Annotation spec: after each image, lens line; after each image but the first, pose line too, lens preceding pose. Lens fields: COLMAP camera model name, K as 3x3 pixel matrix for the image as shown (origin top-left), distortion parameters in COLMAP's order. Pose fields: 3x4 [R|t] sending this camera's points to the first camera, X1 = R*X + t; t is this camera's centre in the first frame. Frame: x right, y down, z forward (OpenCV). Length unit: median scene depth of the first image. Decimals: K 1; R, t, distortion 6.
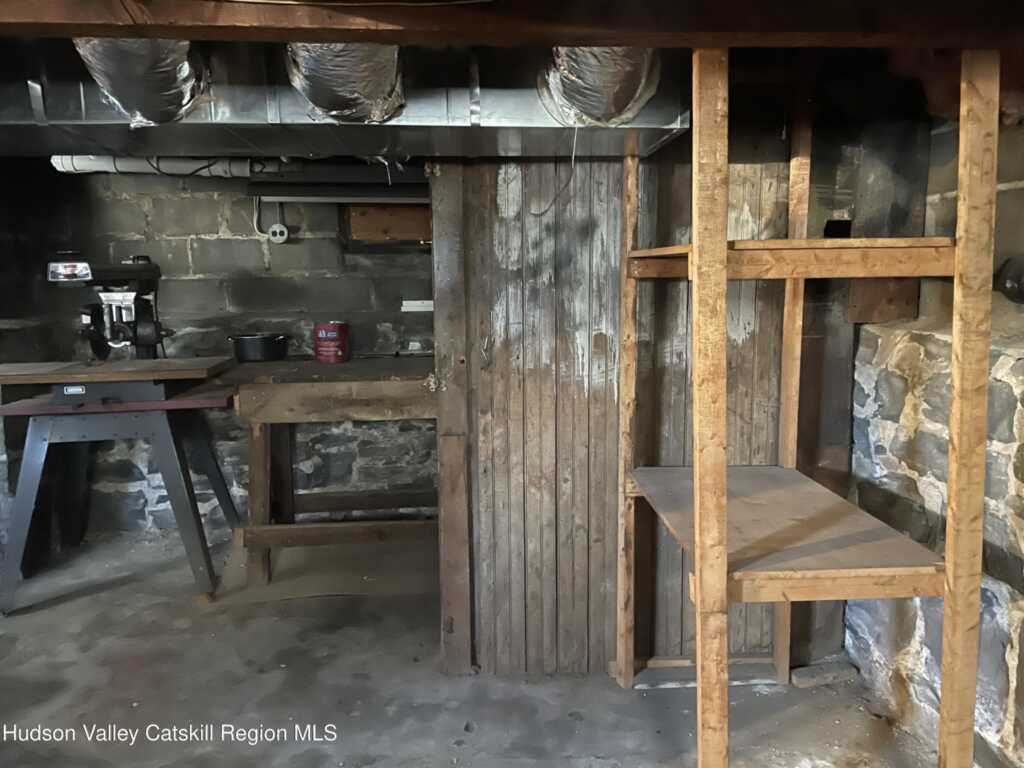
lens RADIAL K [[780.9, 0, 512.2], [0, 780.9, 382.3], [0, 0, 1]] dist [-0.003929, -0.004223]
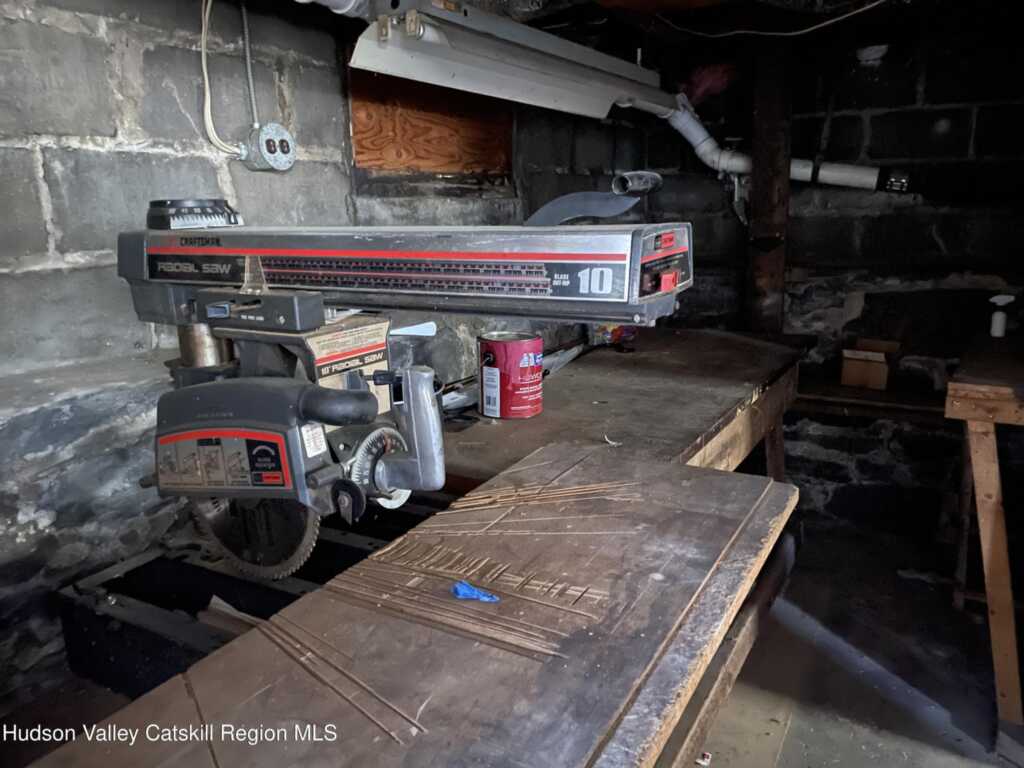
lens RADIAL K [[780.9, 0, 512.5], [0, 780.9, 384.5], [0, 0, 1]] dist [-0.003929, -0.004223]
pose [[0.560467, -0.189202, 0.806275, -0.586582], [0.133708, 0.981454, 0.137365, -0.103189], [-0.817312, 0.030817, 0.575371, 0.645702]]
